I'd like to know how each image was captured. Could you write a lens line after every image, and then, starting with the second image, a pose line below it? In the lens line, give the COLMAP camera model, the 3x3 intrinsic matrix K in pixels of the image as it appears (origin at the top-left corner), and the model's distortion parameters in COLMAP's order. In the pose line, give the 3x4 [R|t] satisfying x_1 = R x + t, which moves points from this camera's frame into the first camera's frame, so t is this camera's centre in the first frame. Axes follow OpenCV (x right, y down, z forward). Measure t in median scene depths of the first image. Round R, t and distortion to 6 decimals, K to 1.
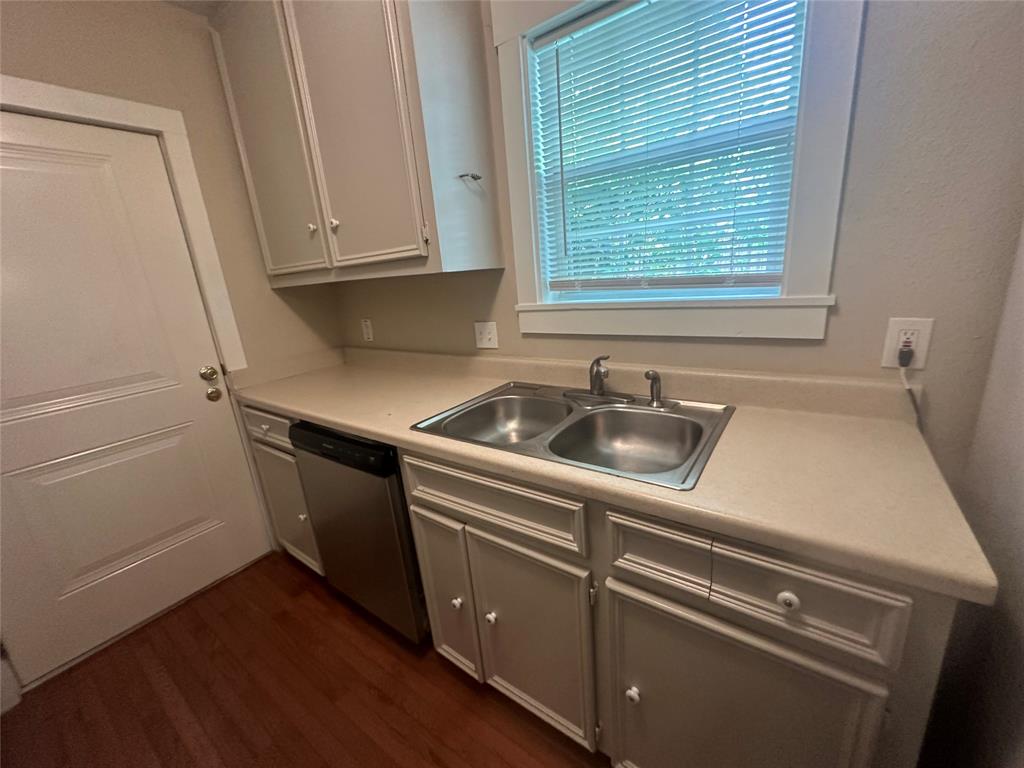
lens RADIAL K [[410.2, 0, 516.5], [0, 410.2, 383.5], [0, 0, 1]] dist [-0.003533, -0.001578]
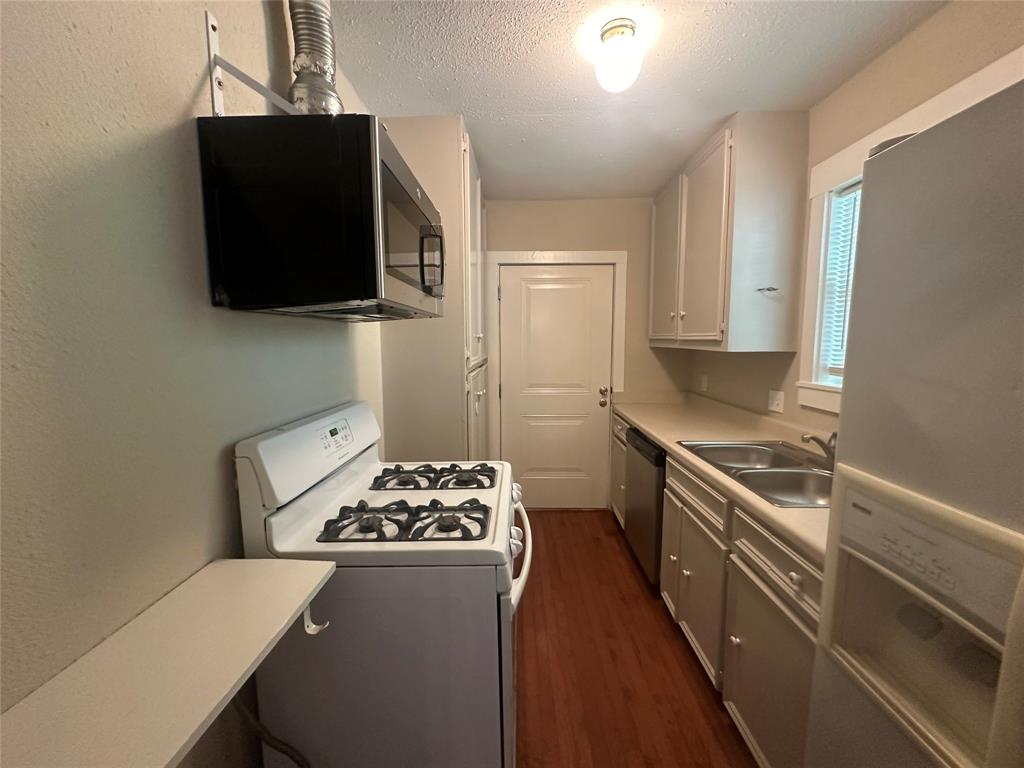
lens RADIAL K [[410.2, 0, 513.2], [0, 410.2, 384.2], [0, 0, 1]] dist [-0.003533, -0.001578]
pose [[0.573562, 0.170616, -0.801197, 0.521325], [-0.259678, 0.965494, 0.019704, 0.017999], [0.776913, 0.196752, 0.598076, -0.435233]]
